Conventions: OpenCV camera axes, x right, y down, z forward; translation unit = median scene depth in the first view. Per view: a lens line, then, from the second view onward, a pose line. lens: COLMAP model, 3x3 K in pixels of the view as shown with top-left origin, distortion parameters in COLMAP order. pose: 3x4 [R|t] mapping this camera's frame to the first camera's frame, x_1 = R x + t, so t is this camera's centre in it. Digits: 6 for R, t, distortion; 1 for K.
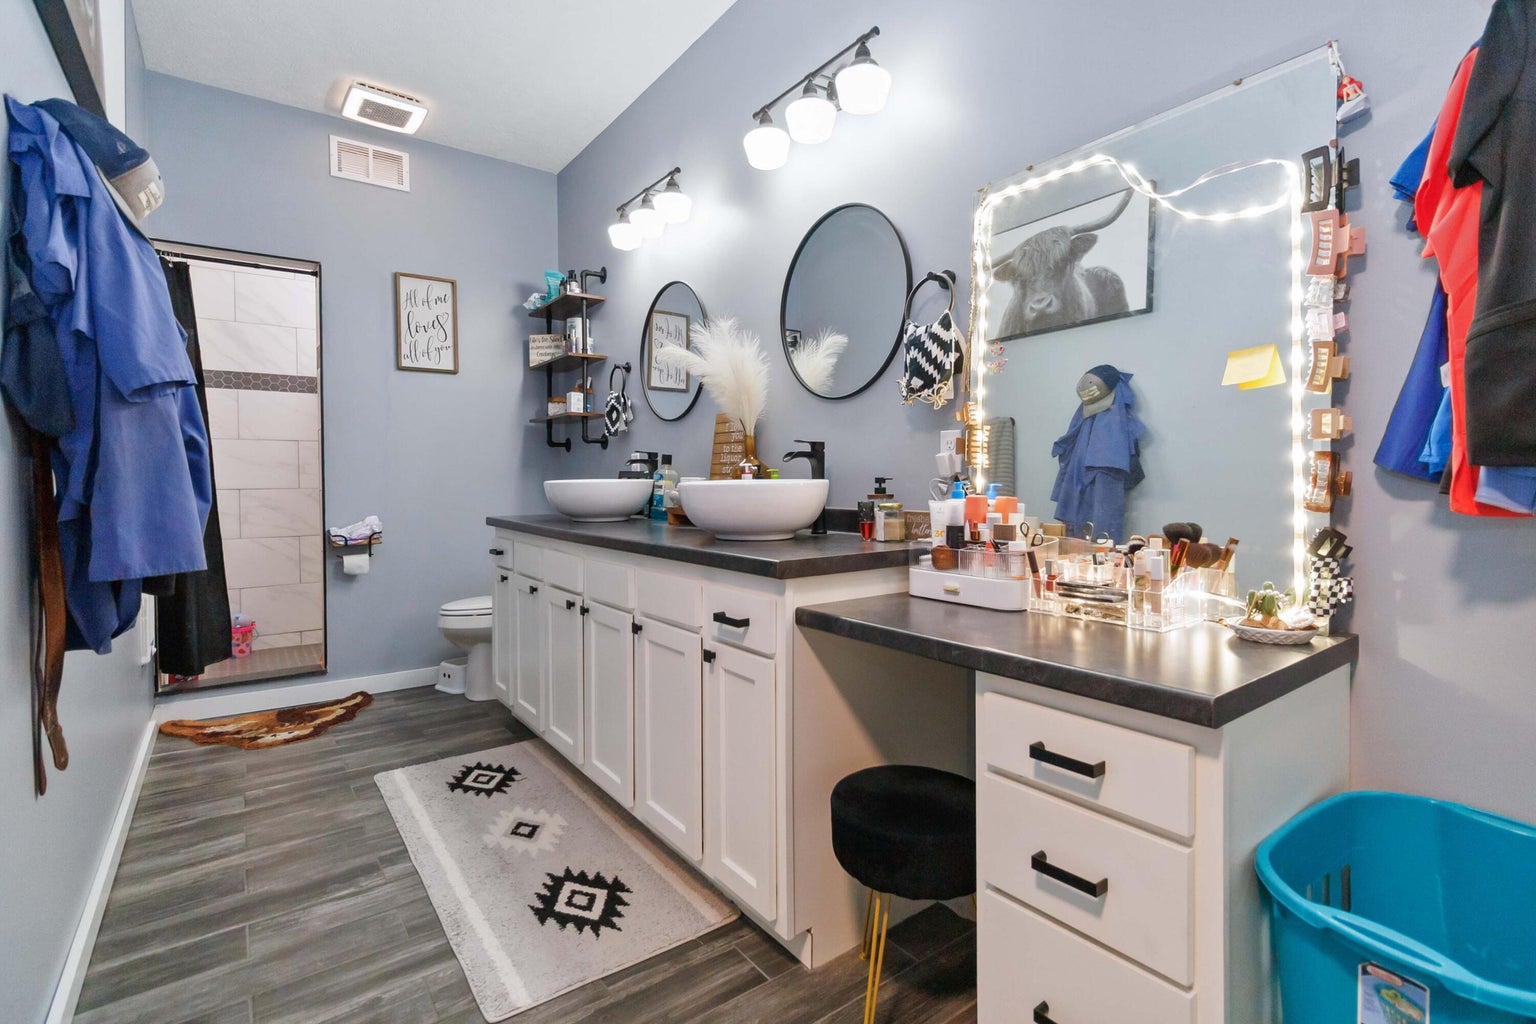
lens RADIAL K [[735.7, 0, 763.0], [0, 735.7, 485.1], [0, 0, 1]] dist [-0.000916, 0.001965]
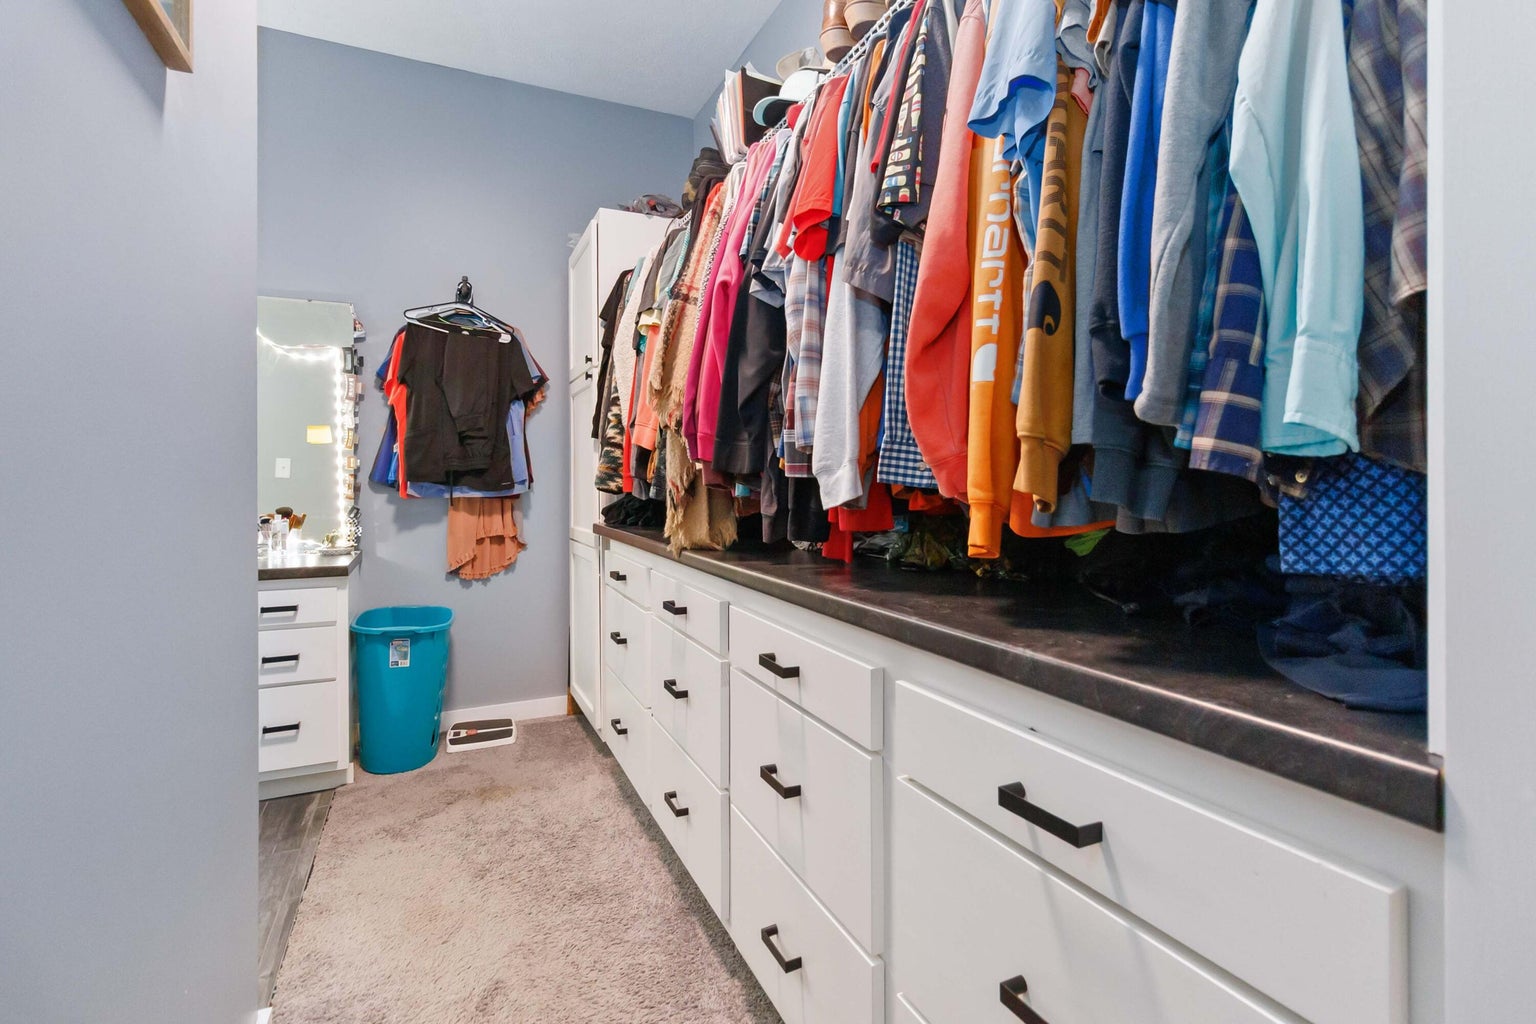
lens RADIAL K [[735.7, 0, 766.9], [0, 735.7, 500.2], [0, 0, 1]] dist [-0.000916, 0.001965]
pose [[0.213500, -0.014924, 0.976829, -1.296905], [0.003484, 0.999889, 0.014515, 0.009484], [-0.976937, 0.000304, 0.213528, -0.838688]]
